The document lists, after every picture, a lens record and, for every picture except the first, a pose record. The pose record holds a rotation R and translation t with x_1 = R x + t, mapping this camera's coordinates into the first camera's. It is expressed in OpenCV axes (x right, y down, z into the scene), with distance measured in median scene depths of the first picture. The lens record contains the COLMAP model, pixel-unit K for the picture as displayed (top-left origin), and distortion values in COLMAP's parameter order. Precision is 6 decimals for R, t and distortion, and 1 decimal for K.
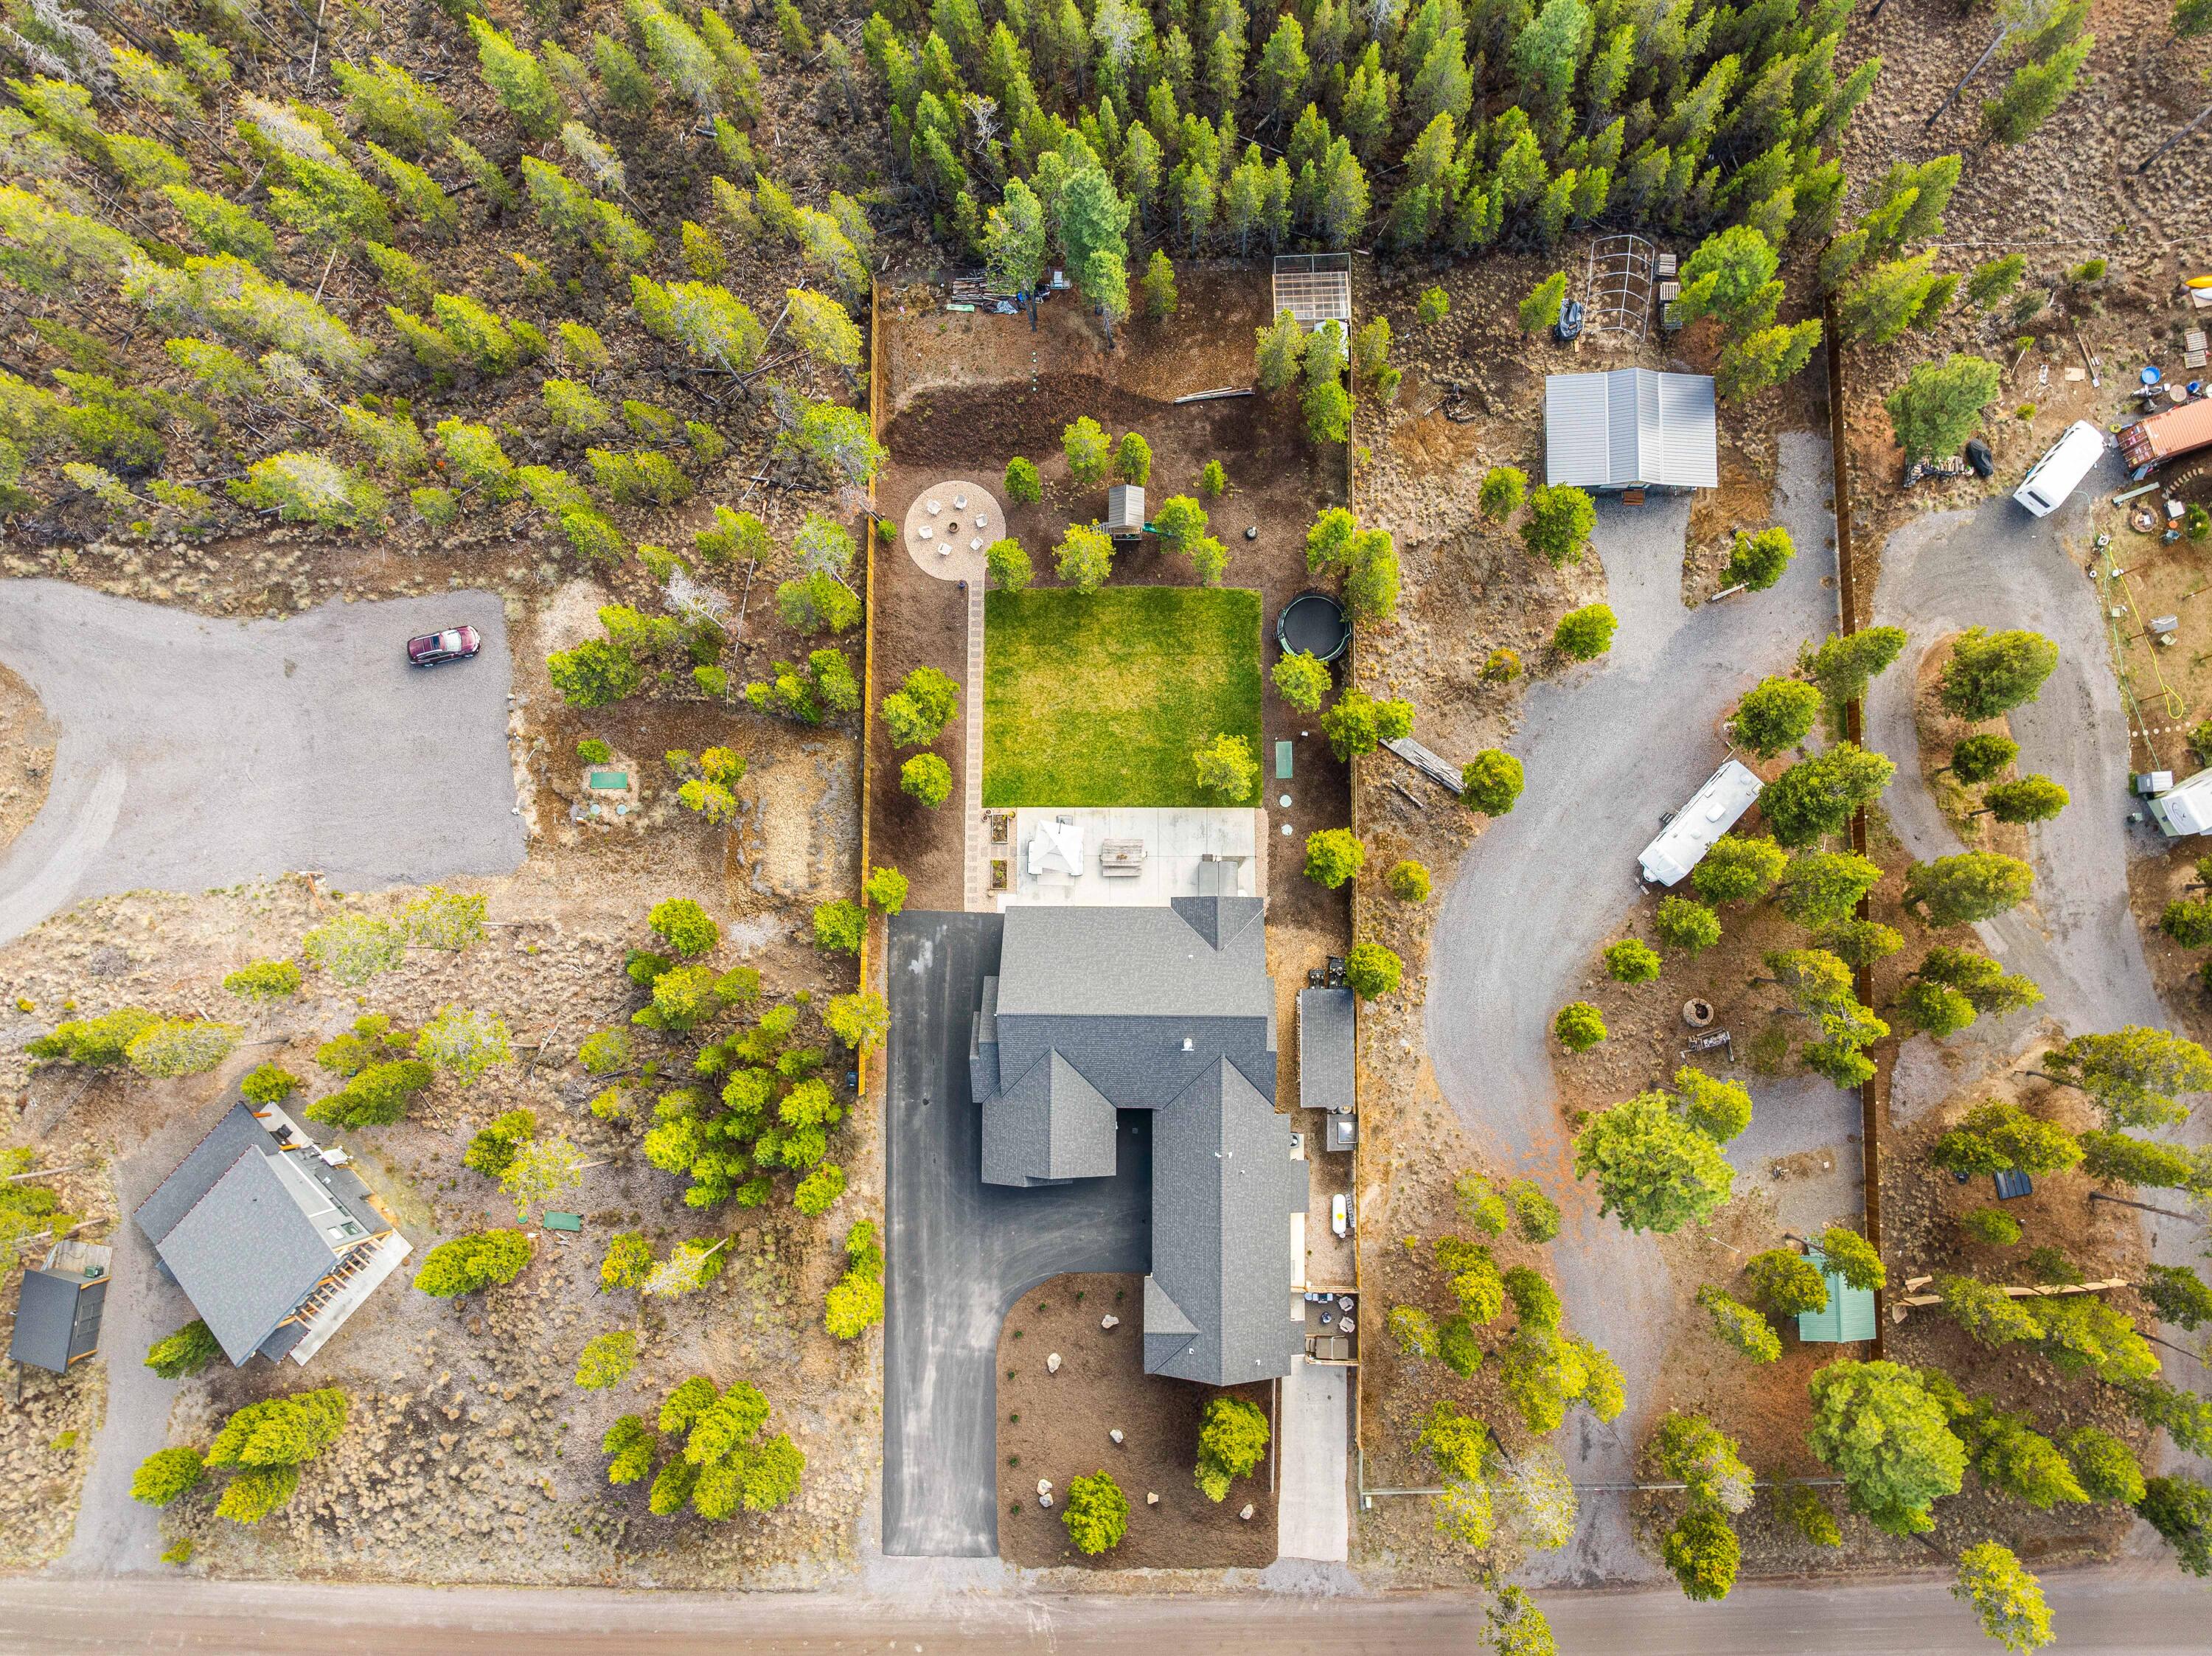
lens RADIAL K [[1552.0, 0, 1110.1], [0, 1552.0, 826.7], [0, 0, 1]] dist [-0.059512, 0.016528]
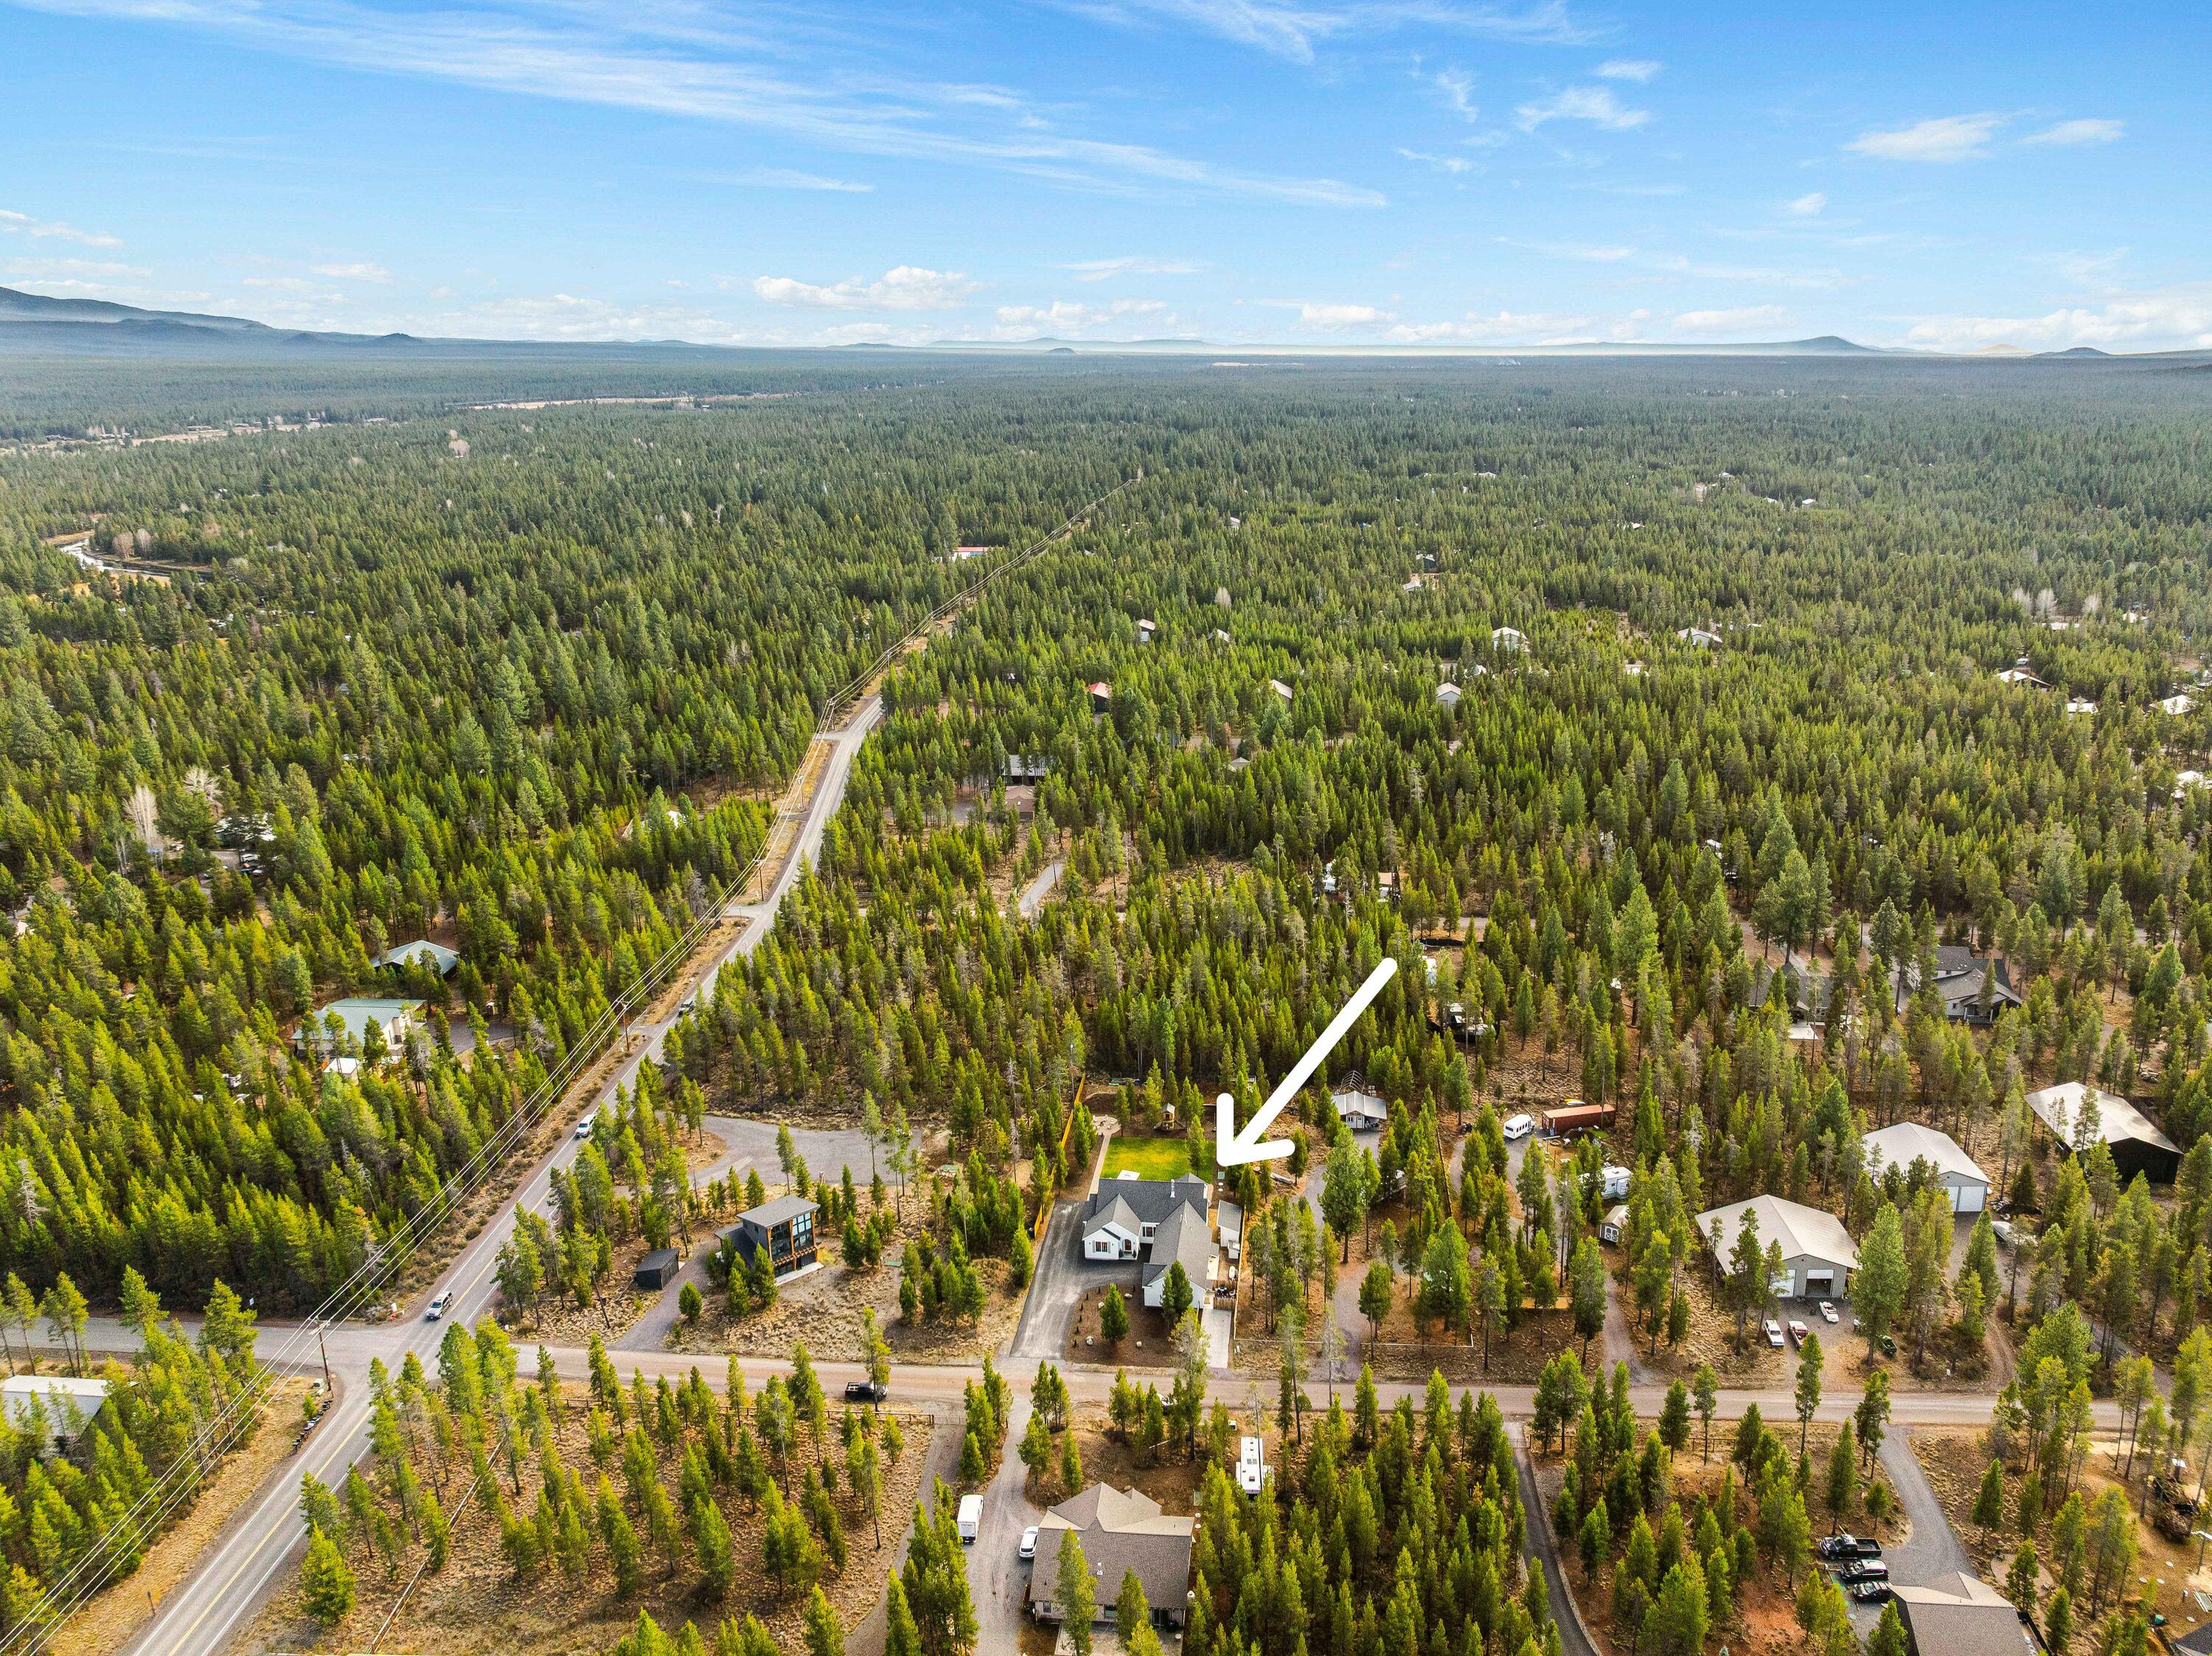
lens RADIAL K [[1552.0, 0, 1100.0], [0, 1552.0, 814.0], [0, 0, 1]] dist [-0.059512, 0.016528]
pose [[0.998224, 0.053683, 0.025813, -0.120209], [-0.058774, 0.958093, 0.280363, -0.870591], [-0.009681, -0.281382, 0.959547, -0.856959]]
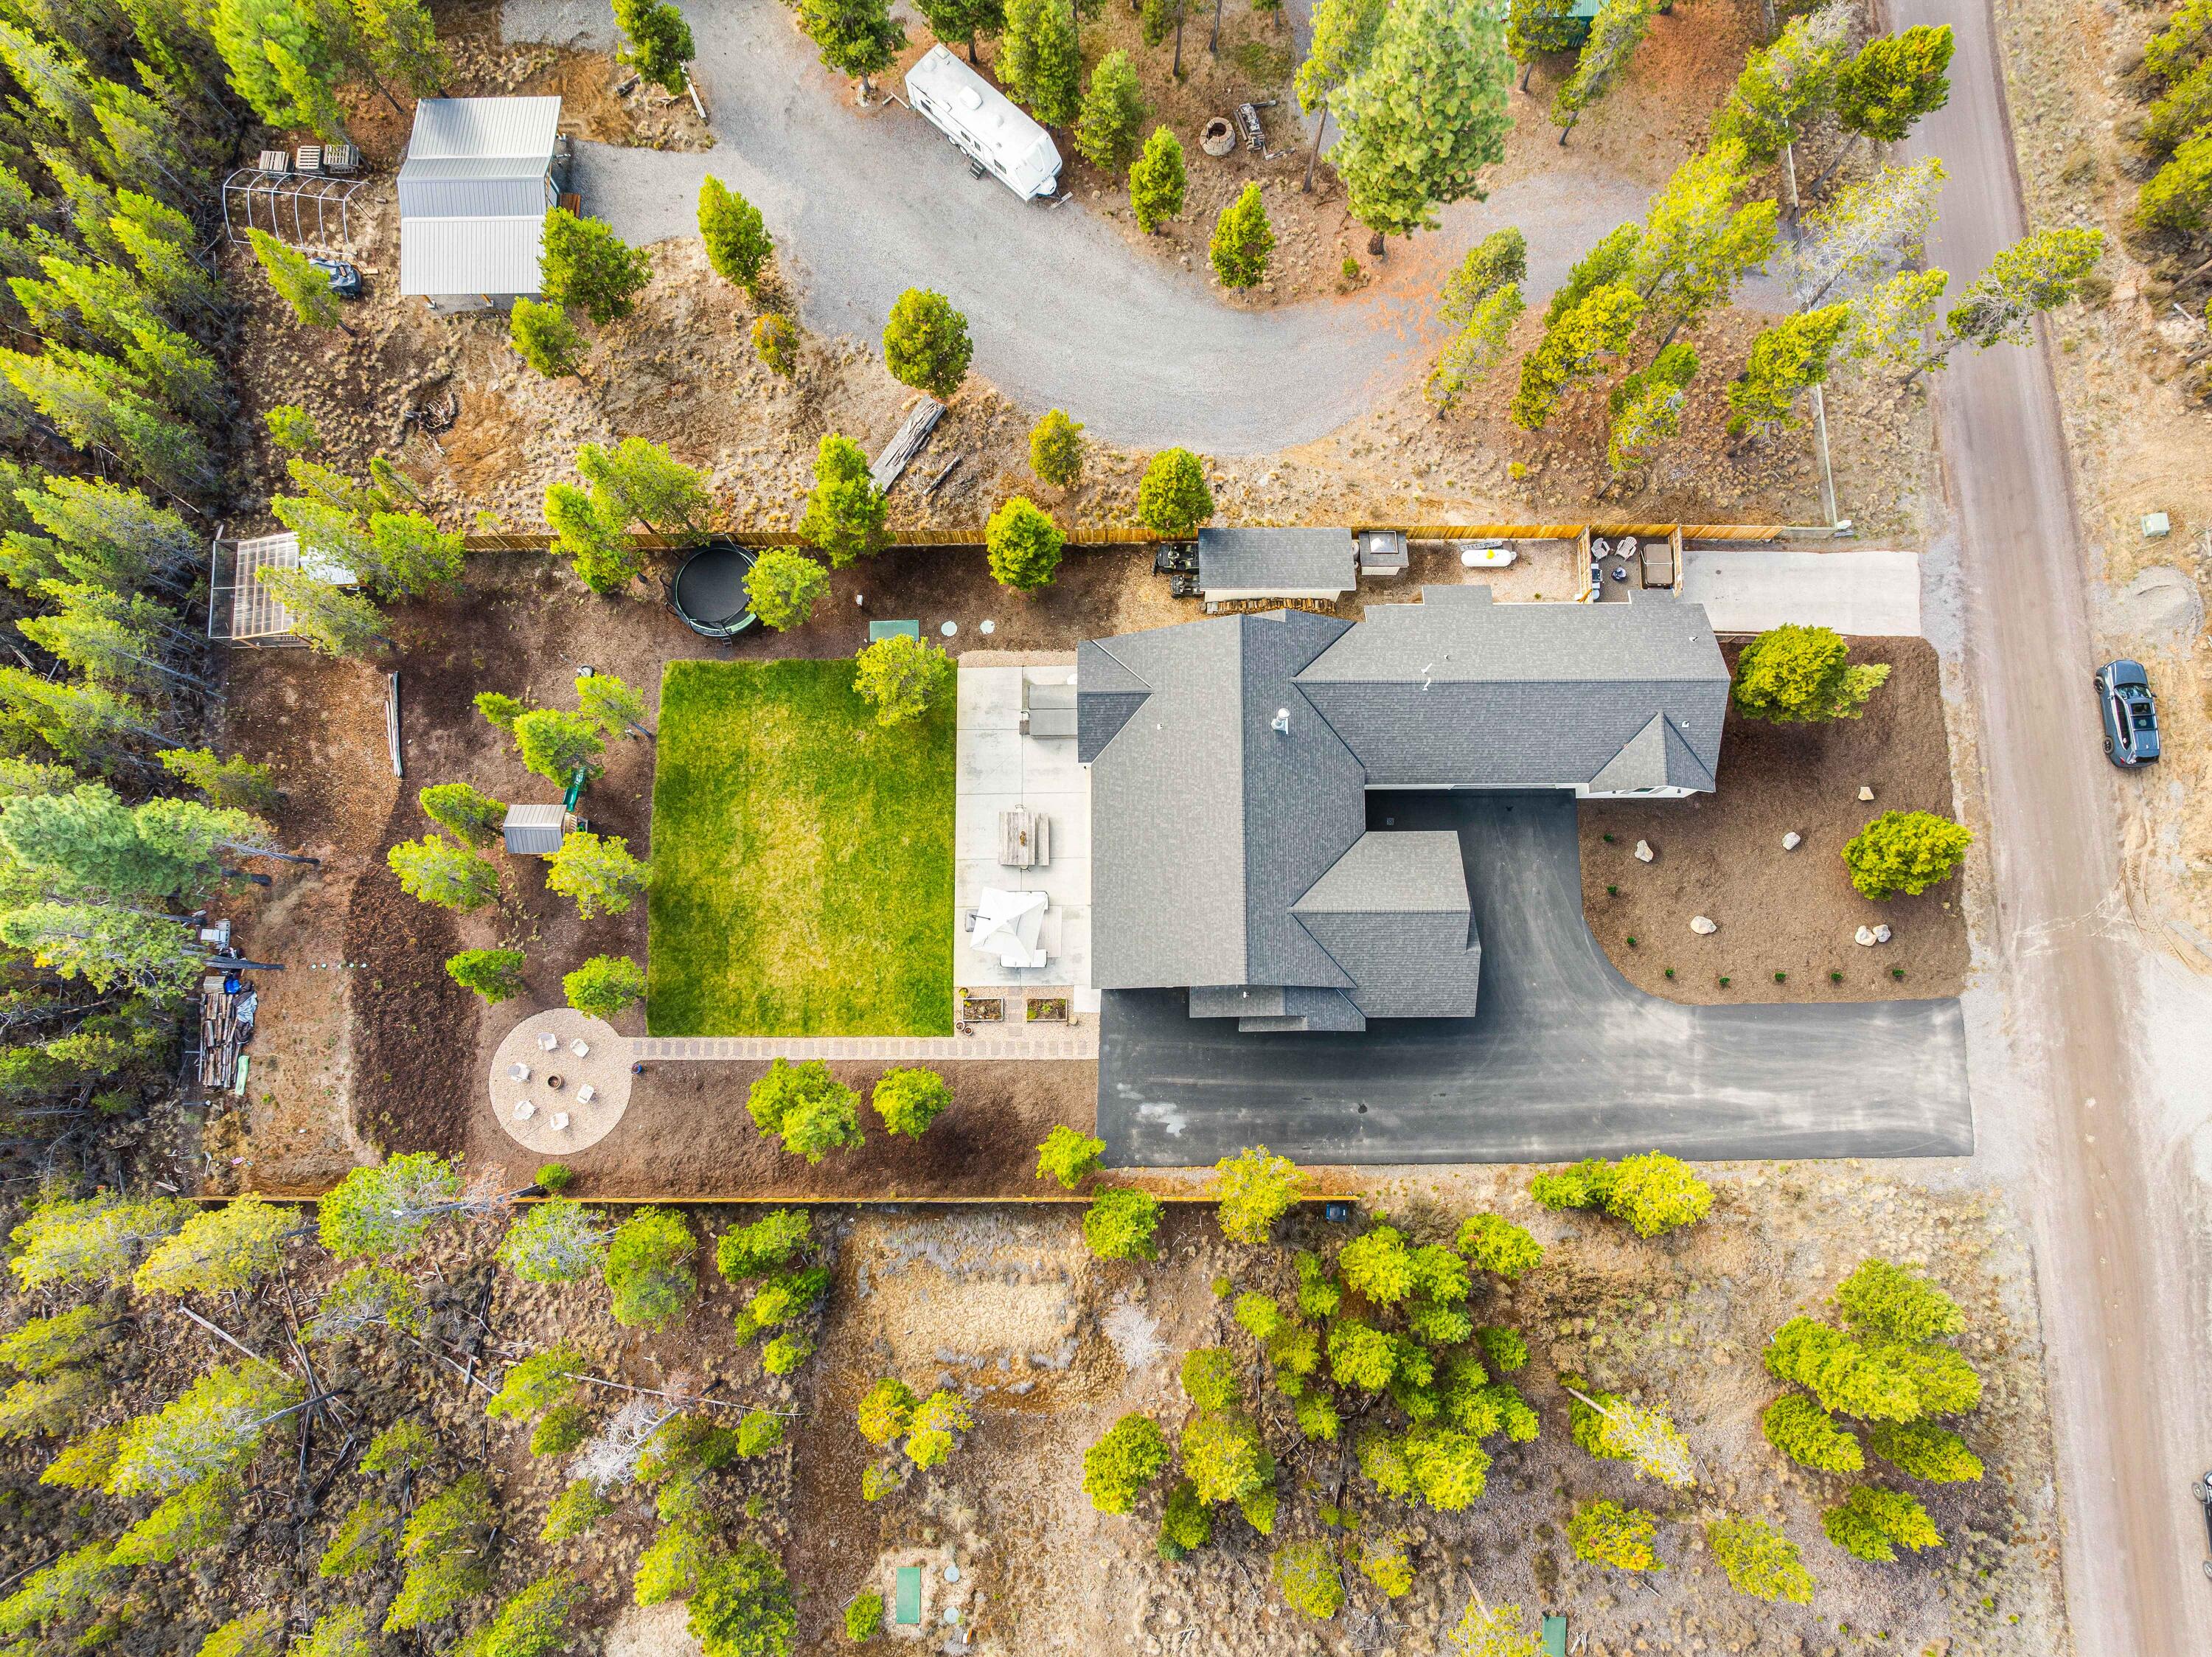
lens RADIAL K [[1552.1, 0, 1109.5], [0, 1552.1, 823.4], [0, 0, 1]] dist [-0.059512, 0.016528]
pose [[-0.008453, -0.980354, 0.197067, -0.131739], [0.997105, 0.006628, 0.075745, 0.004972], [-0.075563, 0.197137, 0.977460, 0.283730]]
